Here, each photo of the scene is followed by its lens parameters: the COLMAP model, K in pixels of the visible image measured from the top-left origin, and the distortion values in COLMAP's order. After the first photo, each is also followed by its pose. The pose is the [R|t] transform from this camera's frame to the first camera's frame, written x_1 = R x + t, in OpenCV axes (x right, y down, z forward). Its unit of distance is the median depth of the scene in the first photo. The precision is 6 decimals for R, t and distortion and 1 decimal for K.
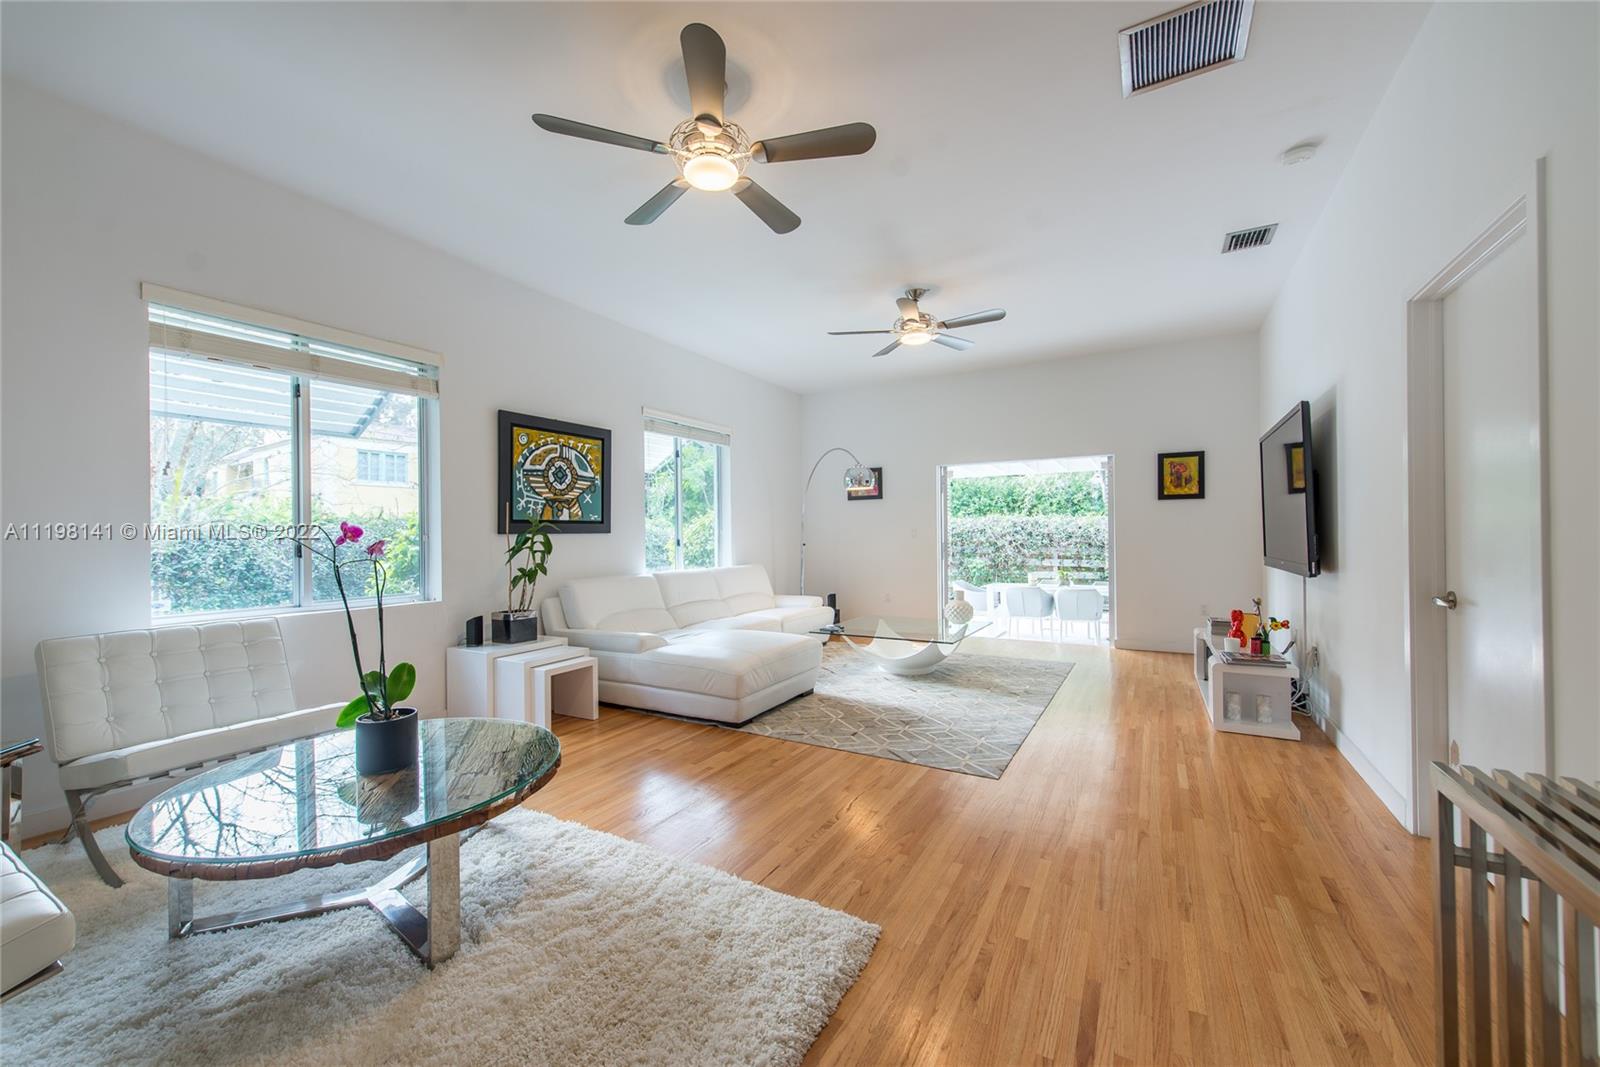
lens RADIAL K [[626.4, 0, 787.4], [0, 626.4, 550.7], [0, 0, 1]] dist [0.012643, -0.004128]
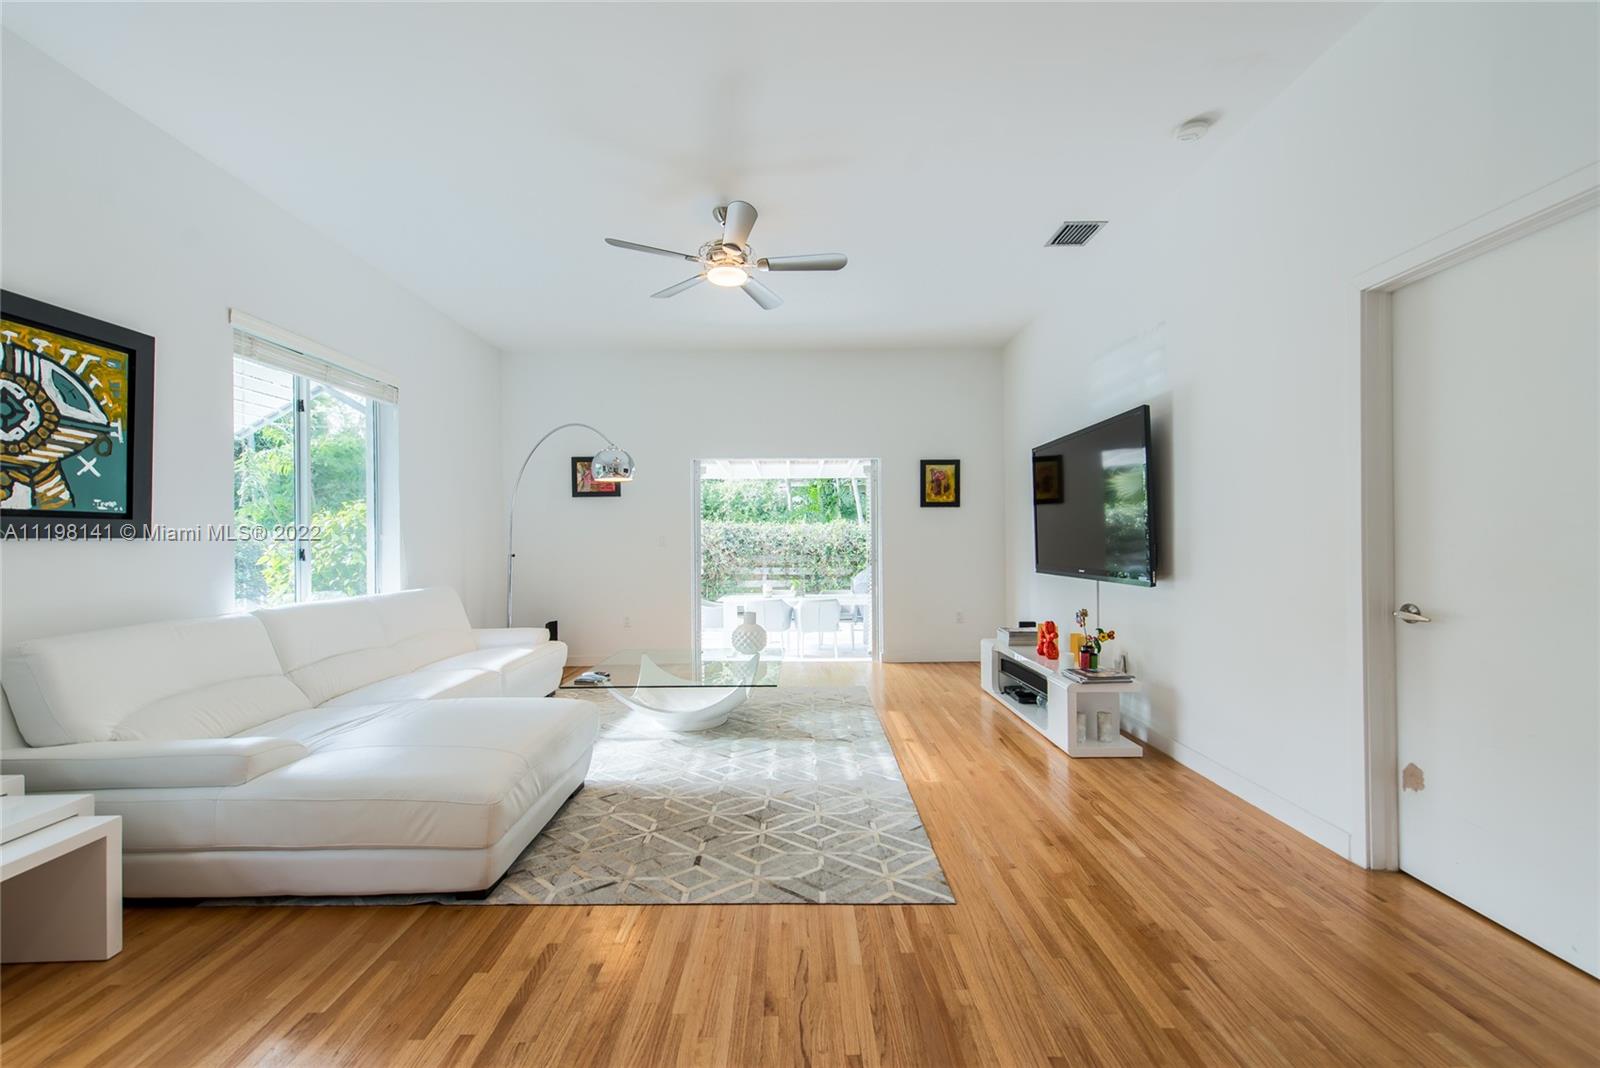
lens RADIAL K [[626.4, 0, 779.5], [0, 626.4, 548.8], [0, 0, 1]] dist [0.012643, -0.004128]
pose [[0.863750, -0.002821, 0.503913, -0.109398], [0.010649, 0.999863, -0.012657, -0.007615], [-0.503809, 0.016299, 0.863662, 0.327813]]
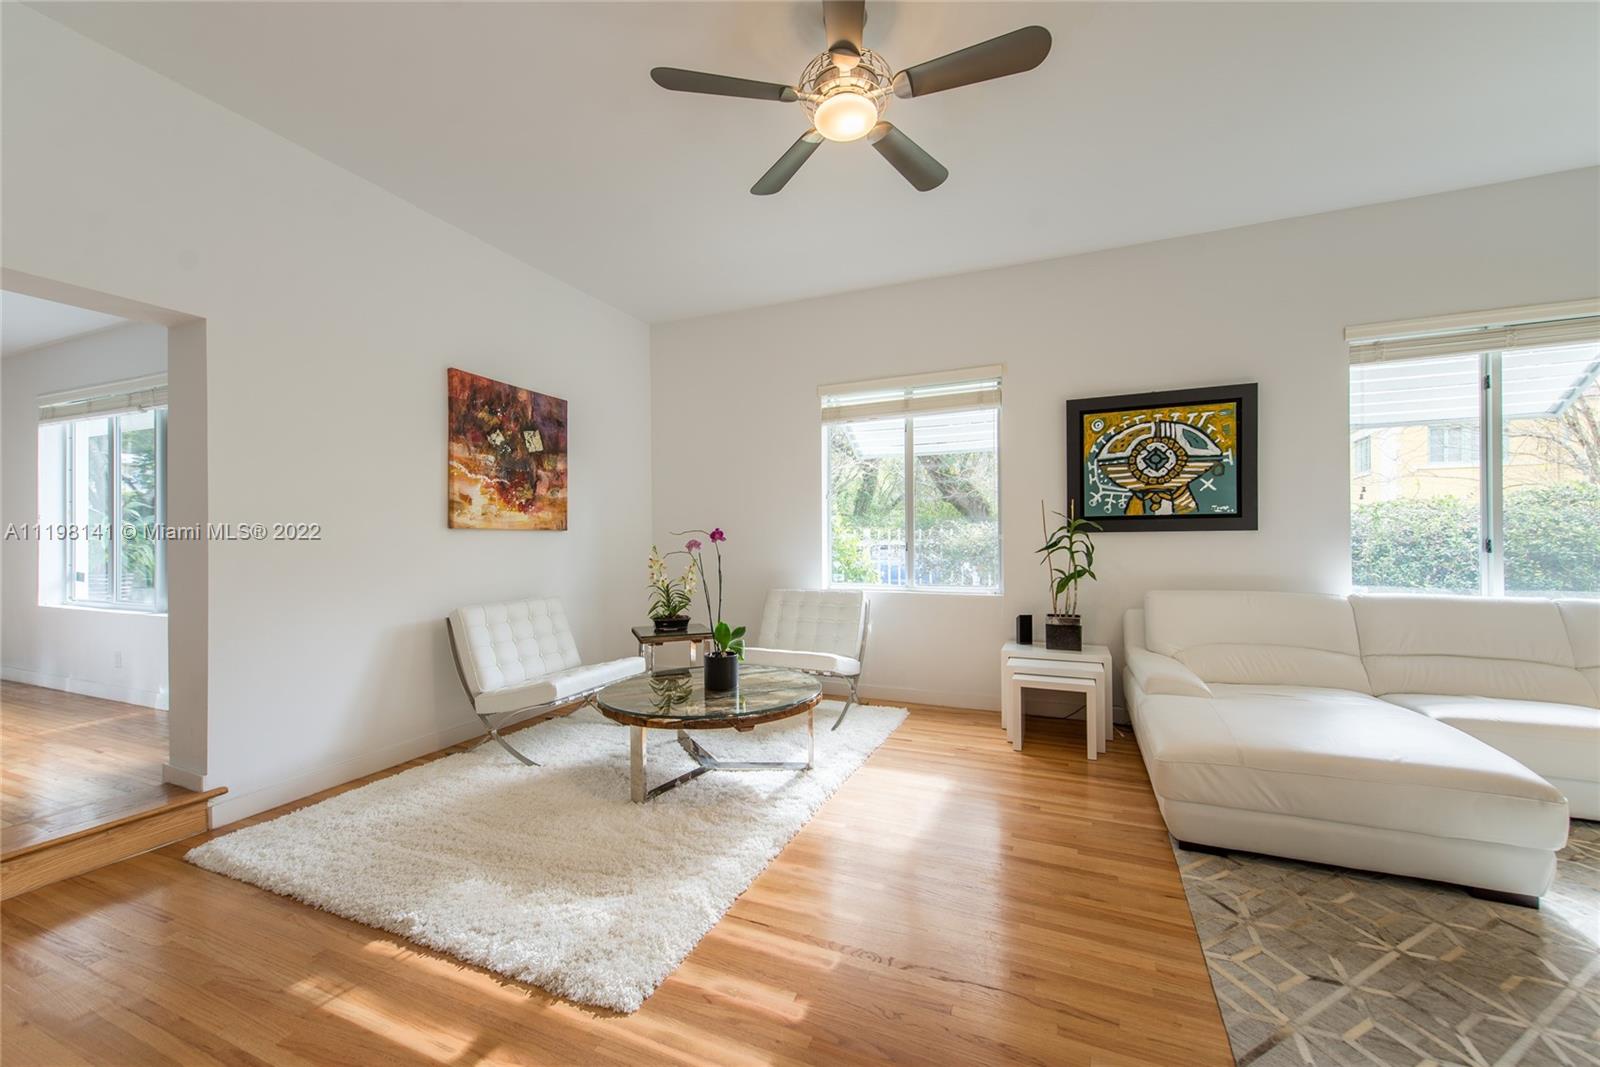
lens RADIAL K [[626.4, 0, 776.1], [0, 626.4, 545.8], [0, 0, 1]] dist [0.012643, -0.004128]
pose [[0.110185, 0.018640, -0.993736, 0.399651], [-0.023369, 0.999596, 0.016159, -0.011471], [0.993636, 0.021442, 0.110576, 0.440356]]
